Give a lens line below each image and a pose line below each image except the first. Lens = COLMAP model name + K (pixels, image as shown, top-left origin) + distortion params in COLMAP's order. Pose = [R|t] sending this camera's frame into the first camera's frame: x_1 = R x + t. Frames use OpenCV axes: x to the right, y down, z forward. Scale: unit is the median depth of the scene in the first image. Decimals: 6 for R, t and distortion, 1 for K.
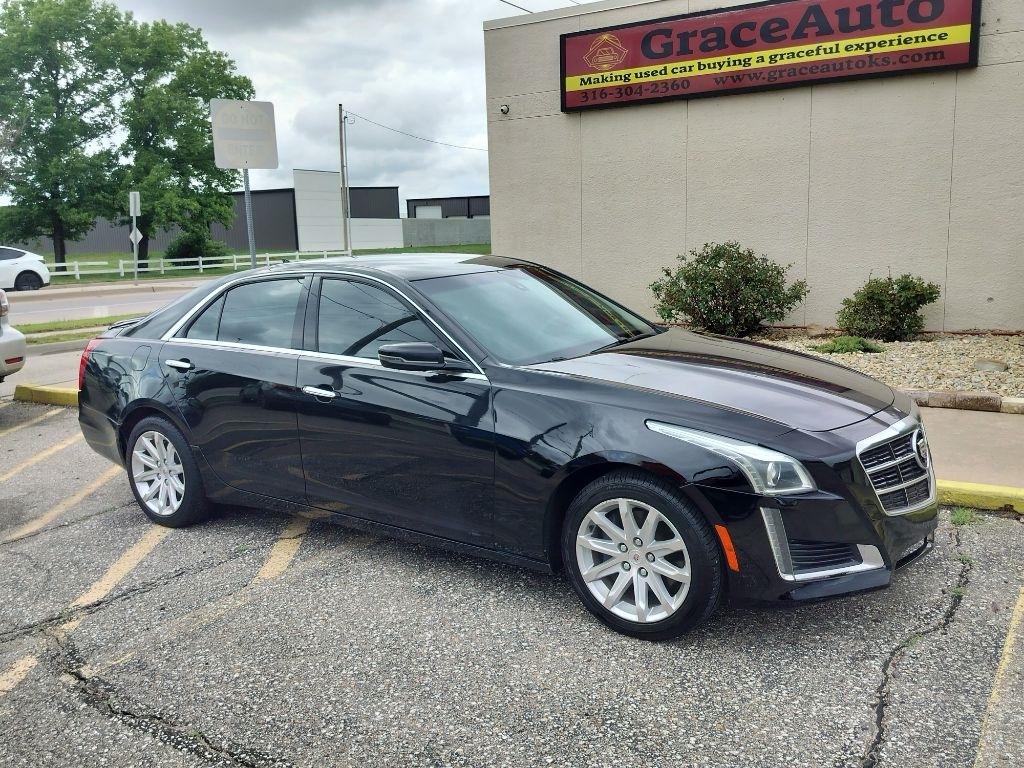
lens RADIAL K [[891.6, 0, 521.2], [0, 891.6, 387.8], [0, 0, 1]] dist [0.069589, -0.111409]
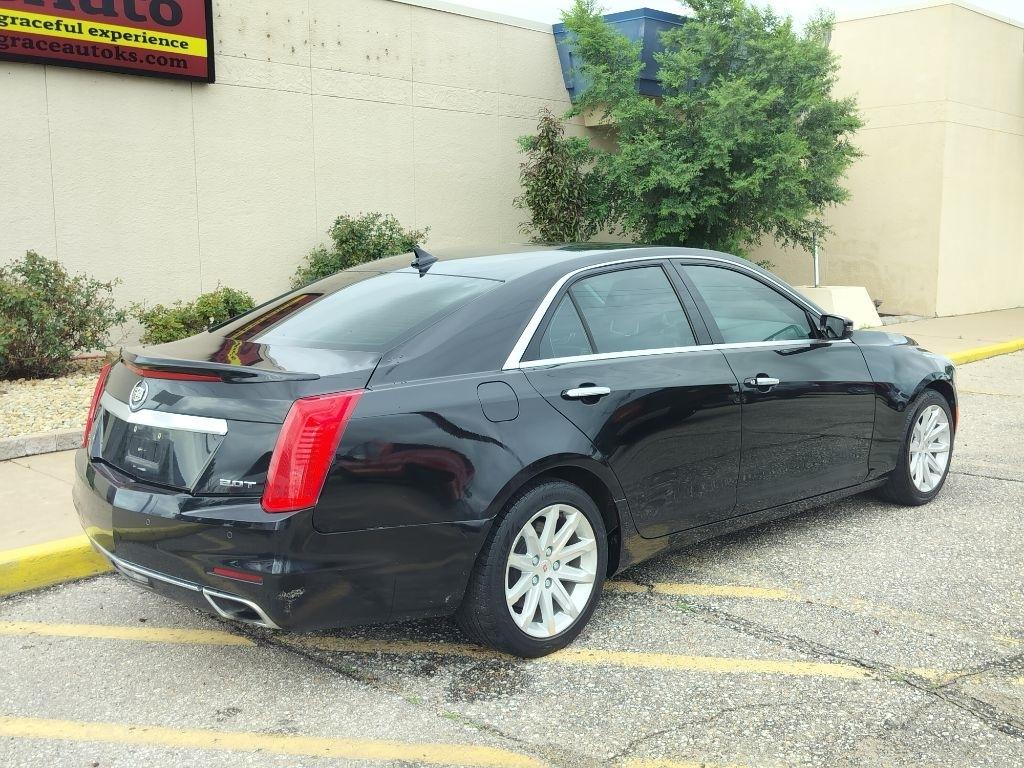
lens RADIAL K [[1053.6, 0, 514.5], [0, 1053.6, 389.2], [0, 0, 1]] dist [0.094794, -0.166356]
pose [[0.211711, -0.107775, 0.971372, -0.528379], [0.166098, 0.983410, 0.072909, -0.043422], [-0.963115, 0.145907, 0.226100, 0.390237]]
